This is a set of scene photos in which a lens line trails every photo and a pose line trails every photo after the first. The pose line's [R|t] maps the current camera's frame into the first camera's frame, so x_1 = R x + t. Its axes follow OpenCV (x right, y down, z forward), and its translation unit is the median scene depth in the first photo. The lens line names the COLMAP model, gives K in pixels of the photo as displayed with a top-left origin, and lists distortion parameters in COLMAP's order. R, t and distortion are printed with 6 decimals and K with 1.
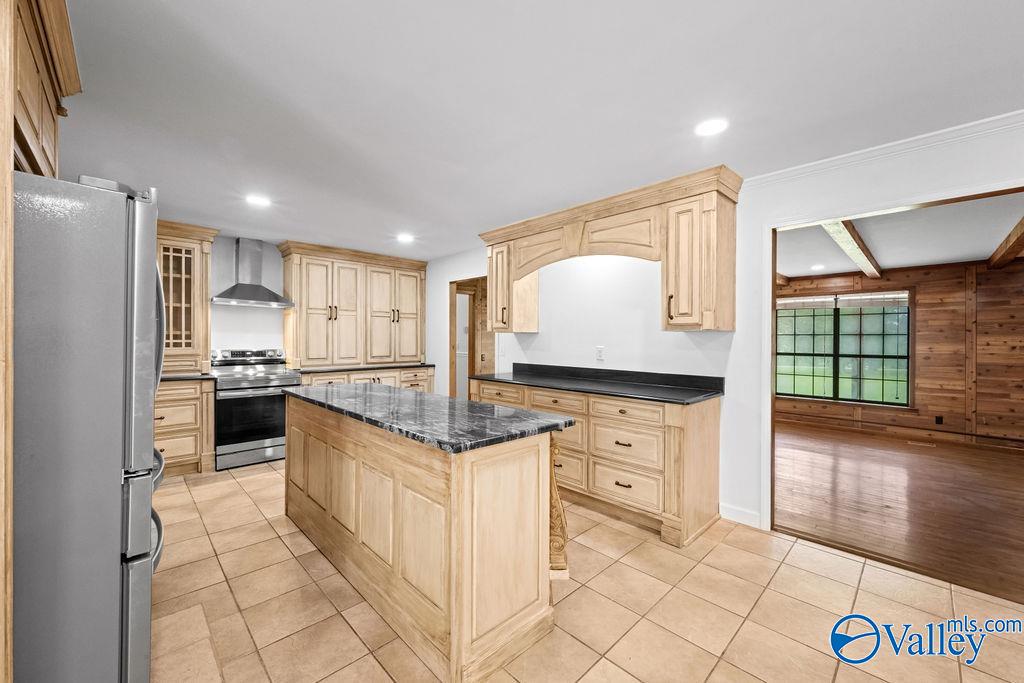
lens RADIAL K [[401.8, 0, 508.1], [0, 401.8, 339.4], [0, 0, 1]] dist [-0.003175, 0.000252]
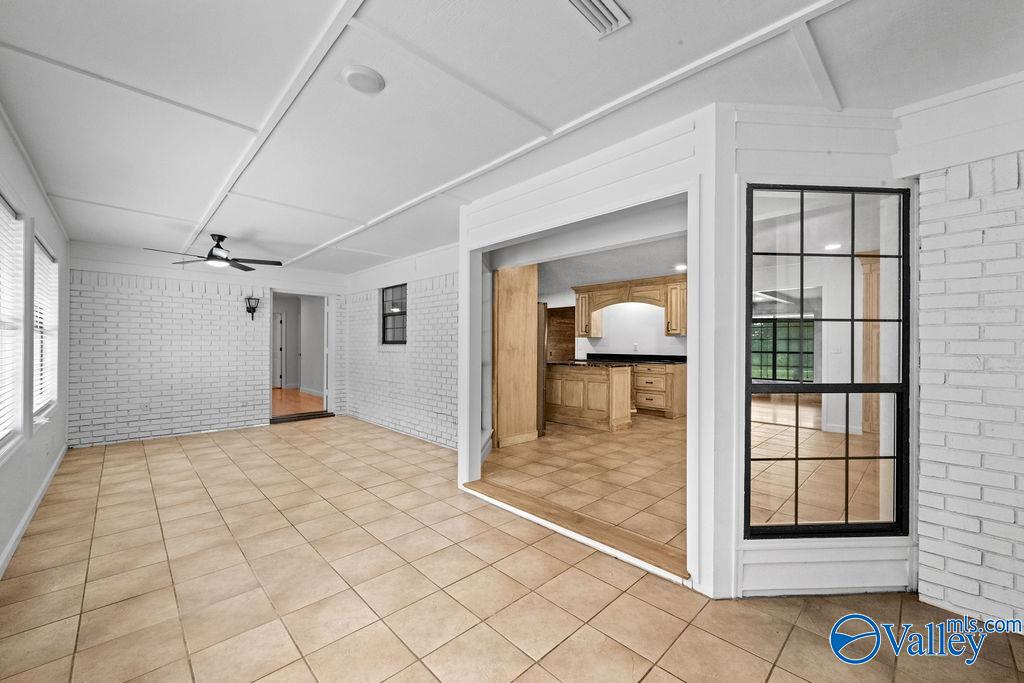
lens RADIAL K [[401.8, 0, 510.3], [0, 401.8, 342.9], [0, 0, 1]] dist [-0.003175, 0.000252]
pose [[0.999995, 0.000873, -0.003194, -0.389803], [-0.000898, 0.999971, -0.007593, 0.027365], [0.003187, 0.007595, 0.999966, -1.022774]]
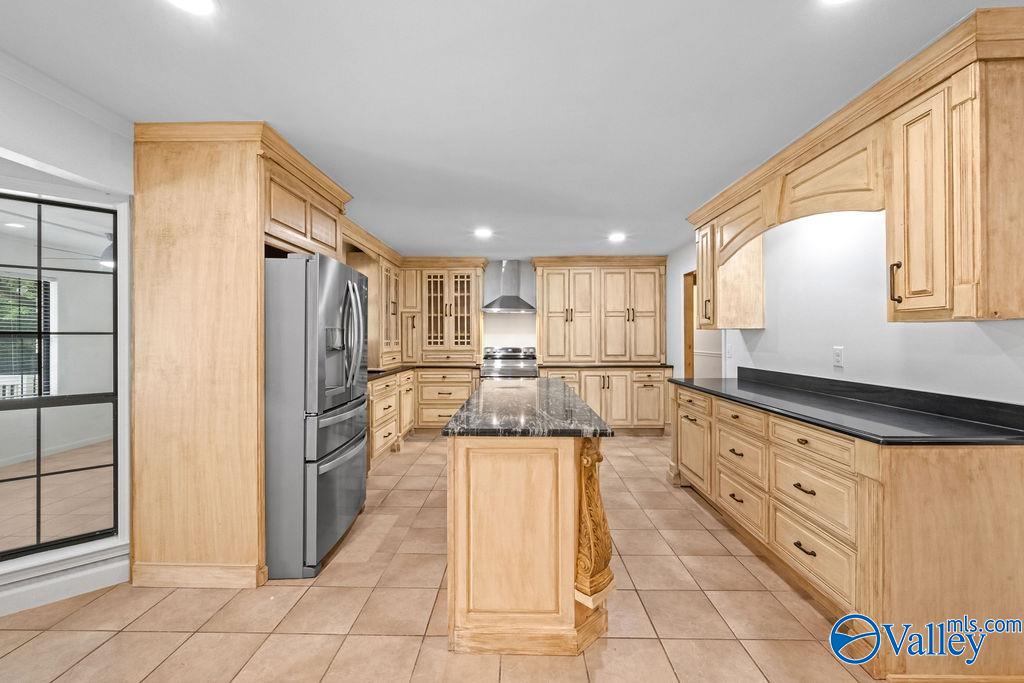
lens RADIAL K [[401.8, 0, 506.0], [0, 401.8, 337.0], [0, 0, 1]] dist [-0.003175, 0.000252]
pose [[0.706136, -0.007660, -0.708034, 0.290601], [0.004358, 0.999970, -0.006471, 0.001960], [0.708062, 0.001484, 0.706148, 0.108442]]
